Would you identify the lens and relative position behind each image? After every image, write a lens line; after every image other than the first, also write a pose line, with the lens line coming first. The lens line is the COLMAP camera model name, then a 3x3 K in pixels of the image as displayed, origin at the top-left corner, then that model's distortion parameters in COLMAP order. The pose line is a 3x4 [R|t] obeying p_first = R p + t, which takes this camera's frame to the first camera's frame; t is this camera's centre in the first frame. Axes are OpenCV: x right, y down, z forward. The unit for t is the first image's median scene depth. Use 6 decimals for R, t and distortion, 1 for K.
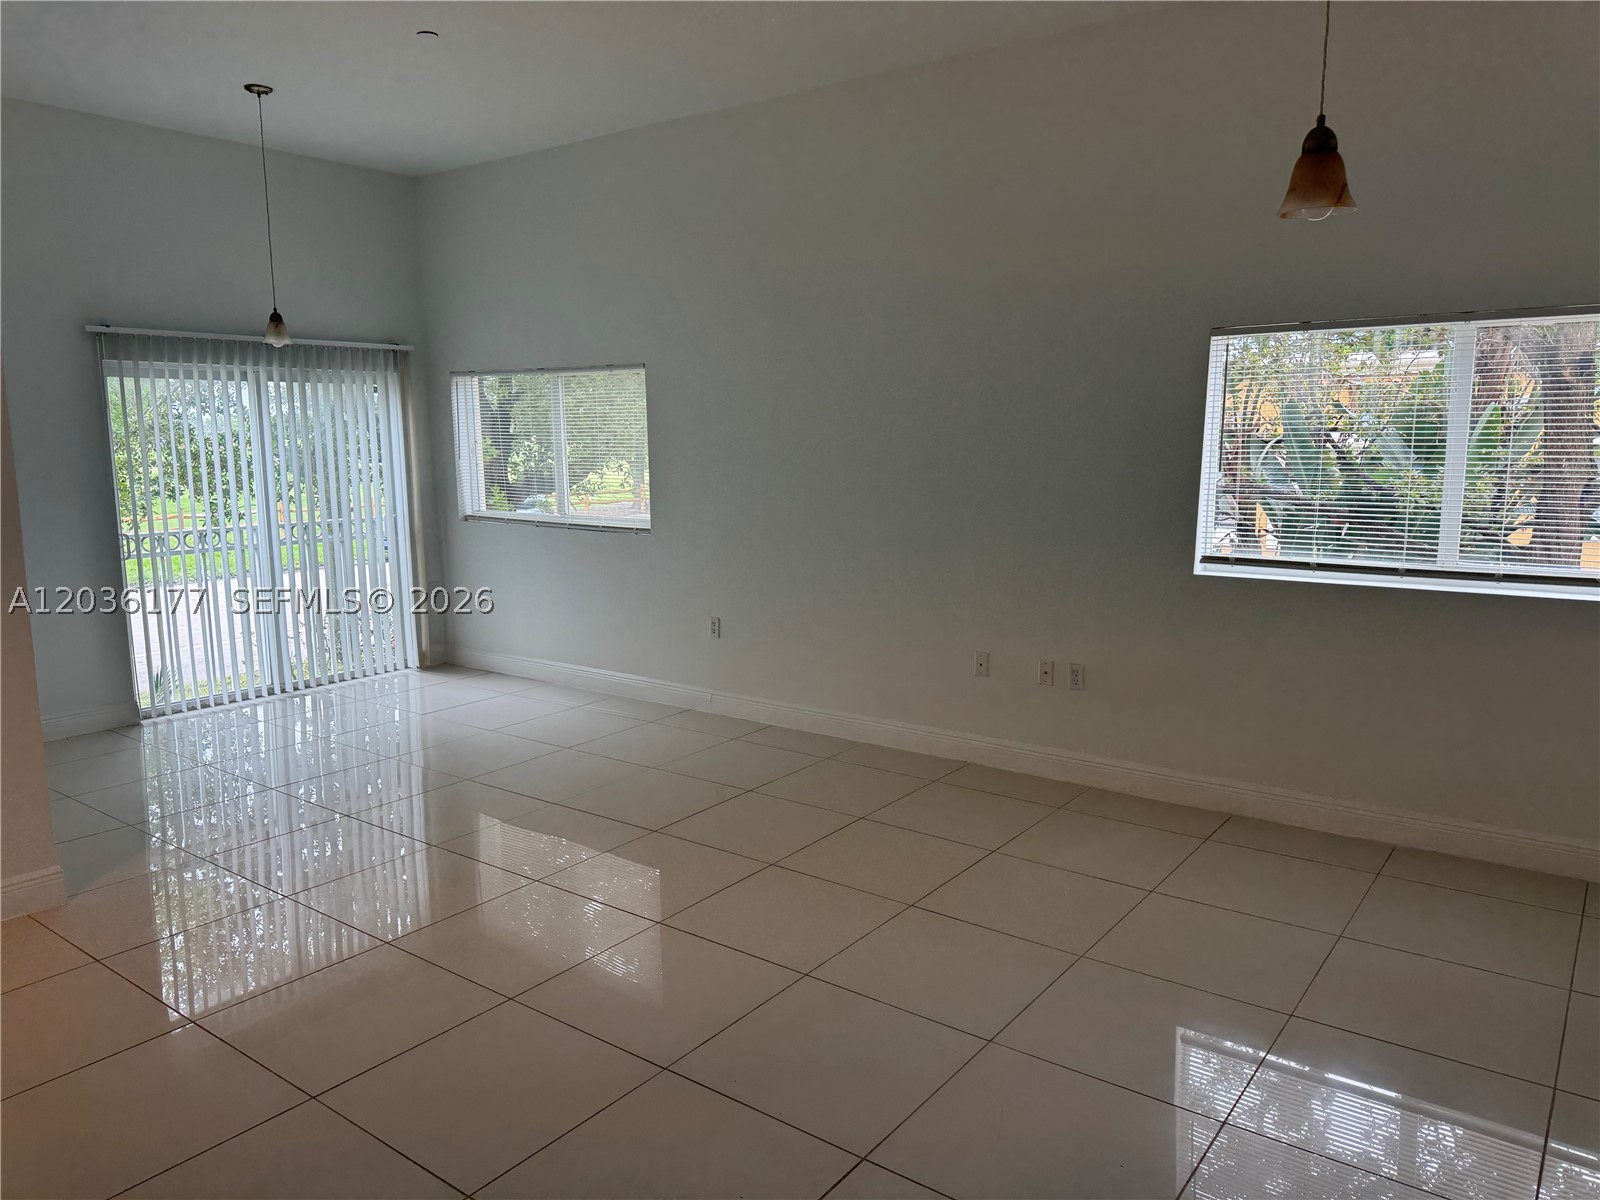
lens RADIAL K [[1127.3, 0, 800.0], [0, 1127.3, 600.0], [0, 0, 1]] dist [0.088681, -0.120051]
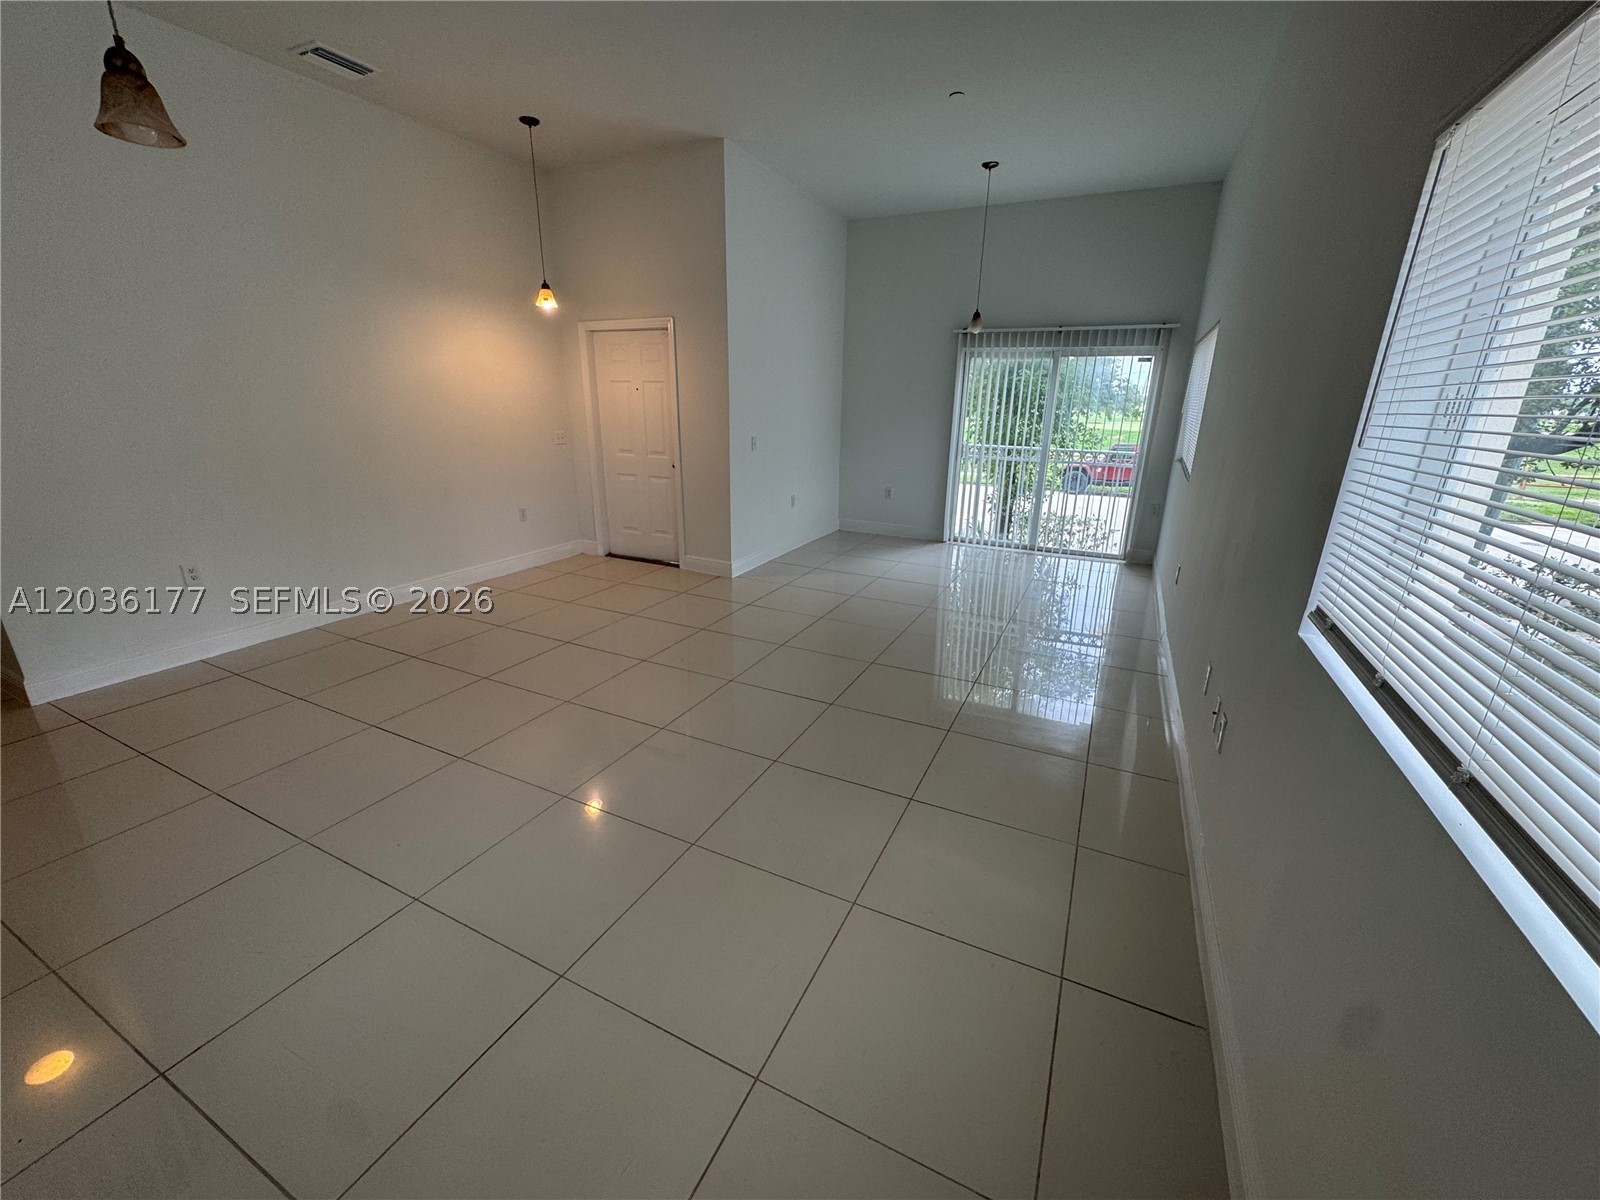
lens RADIAL K [[638.0, 0, 802.1], [0, 638.0, 597.5], [0, 0, 1]] dist [-0.002542, -0.000343]
pose [[0.187590, 0.308910, -0.932408, 0.498435], [-0.164398, 0.945744, 0.280253, -0.074495], [0.968392, 0.100714, 0.228196, 0.580220]]
